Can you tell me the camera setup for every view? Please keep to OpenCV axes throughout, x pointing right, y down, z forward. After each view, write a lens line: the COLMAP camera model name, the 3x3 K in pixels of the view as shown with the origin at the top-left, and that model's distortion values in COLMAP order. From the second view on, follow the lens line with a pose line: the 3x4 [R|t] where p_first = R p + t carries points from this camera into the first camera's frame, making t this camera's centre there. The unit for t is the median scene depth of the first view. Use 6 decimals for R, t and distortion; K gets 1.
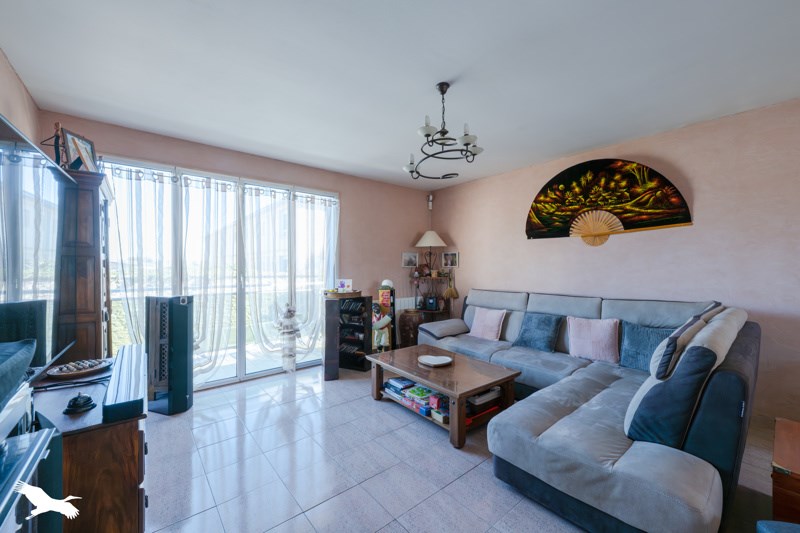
lens RADIAL K [[314.2, 0, 399.3], [0, 314.2, 267.2], [0, 0, 1]] dist [0.000556, 0.000077]
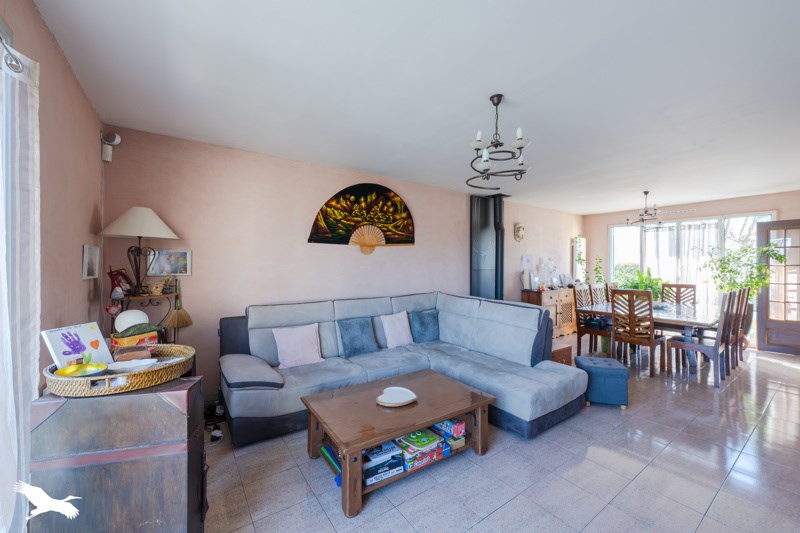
lens RADIAL K [[314.2, 0, 399.1], [0, 314.2, 266.2], [0, 0, 1]] dist [0.000556, 0.000077]
pose [[0.086963, -0.001217, 0.996211, -0.562483], [0.002792, 0.999996, 0.000978, -0.024124], [-0.996208, 0.002696, 0.086966, 0.776661]]
